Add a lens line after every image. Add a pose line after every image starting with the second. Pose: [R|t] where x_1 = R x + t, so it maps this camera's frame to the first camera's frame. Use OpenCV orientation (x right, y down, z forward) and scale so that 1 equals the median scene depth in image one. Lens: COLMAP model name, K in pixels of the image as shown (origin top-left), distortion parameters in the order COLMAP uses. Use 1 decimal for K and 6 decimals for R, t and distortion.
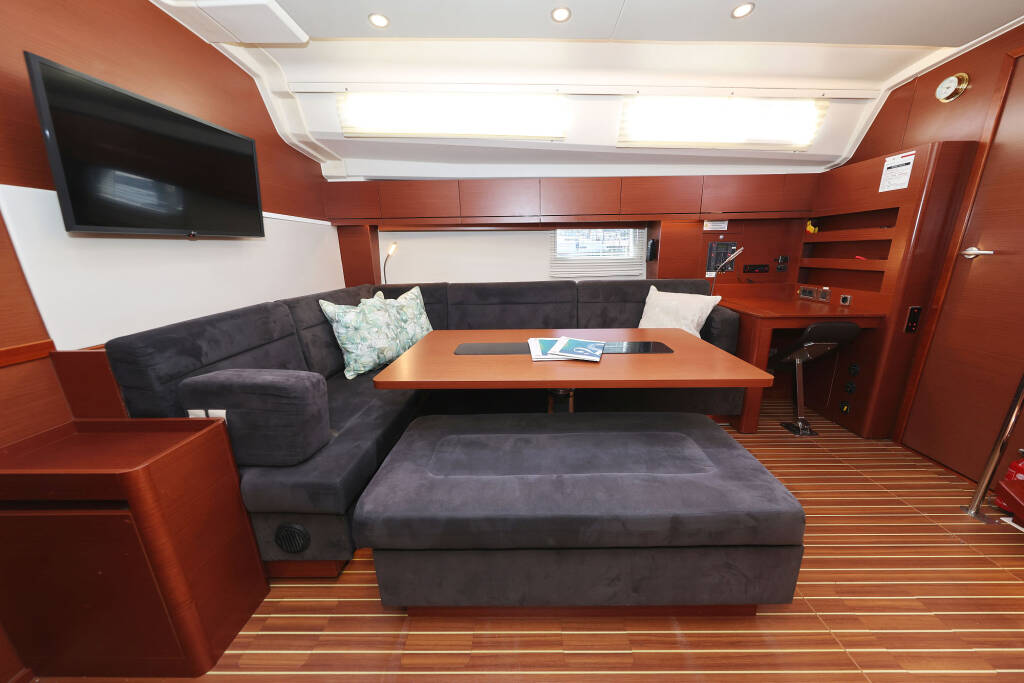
lens RADIAL K [[344.8, 0, 519.4], [0, 344.8, 342.4], [0, 0, 1]] dist [-0.007664, -0.000039]
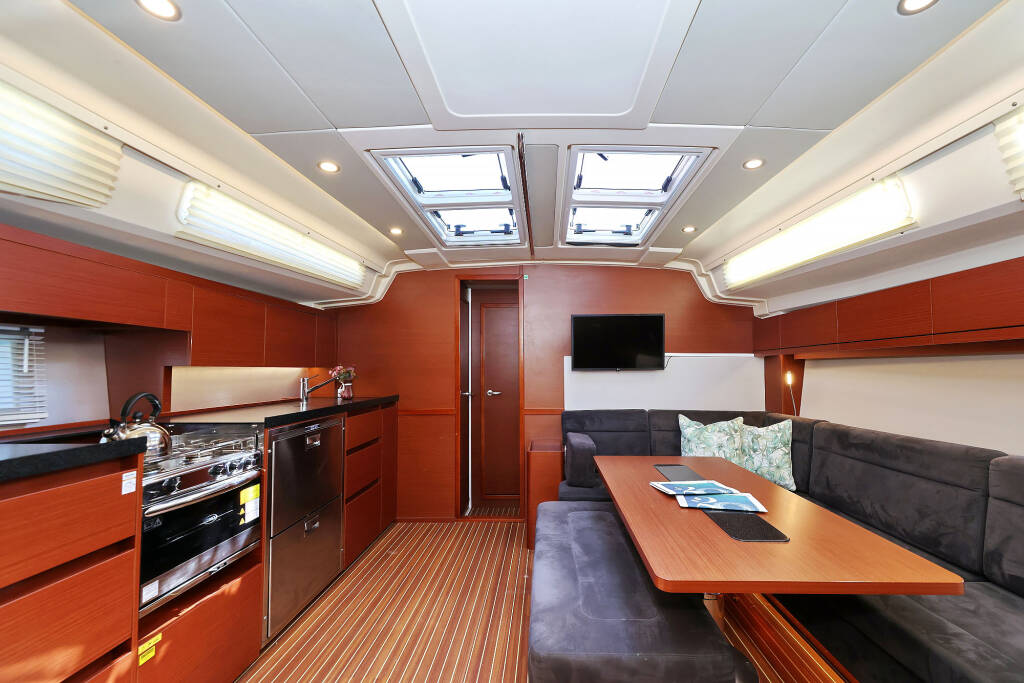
lens RADIAL K [[413.7, 0, 513.9], [0, 413.7, 347.4], [0, 0, 1]] dist [0.000019, 0.000151]
pose [[-0.078517, -0.042086, -0.996024, 1.003155], [-0.261593, 0.964968, -0.020152, -0.158382], [0.961979, 0.258970, -0.086776, 0.409999]]
